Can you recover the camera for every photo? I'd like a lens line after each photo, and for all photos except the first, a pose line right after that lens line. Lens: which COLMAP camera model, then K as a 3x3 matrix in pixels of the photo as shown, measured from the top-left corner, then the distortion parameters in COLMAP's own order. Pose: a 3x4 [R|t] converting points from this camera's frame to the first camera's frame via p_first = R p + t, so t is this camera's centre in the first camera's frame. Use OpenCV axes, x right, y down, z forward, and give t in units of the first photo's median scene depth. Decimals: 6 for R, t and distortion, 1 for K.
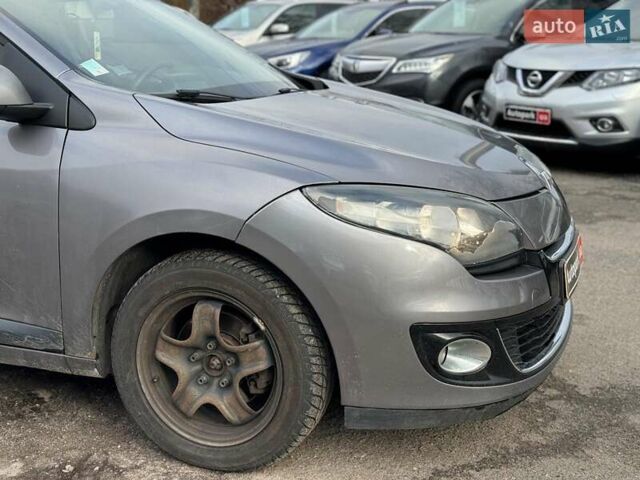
lens RADIAL K [[896.0, 0, 320.0], [0, 896.0, 240.0], [0, 0, 1]] dist [0.165814, -0.041873]
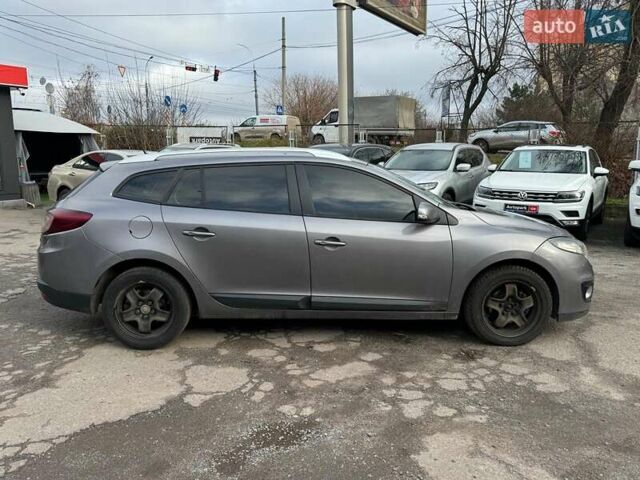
lens RADIAL K [[517.0, 0, 320.0], [0, 517.0, 240.0], [0, 0, 1]] dist [0.169201, -0.248086]
pose [[0.917744, -0.072179, 0.390558, -1.263035], [0.095936, 0.994516, -0.041637, -0.053855], [-0.385411, 0.075680, 0.919636, -0.269356]]
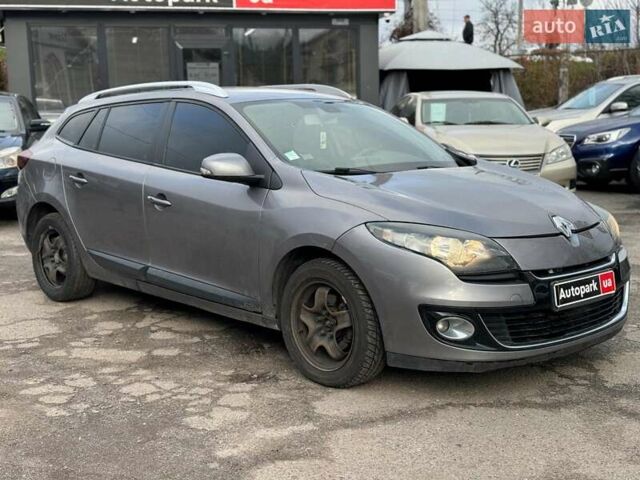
lens RADIAL K [[896.0, 0, 320.0], [0, 896.0, 240.0], [0, 0, 1]] dist [0.165814, -0.041873]
pose [[0.901228, 0.045216, -0.430980, 0.612572], [-0.078408, 0.995141, -0.059555, 0.081050], [0.426193, 0.087465, 0.900394, -0.584122]]
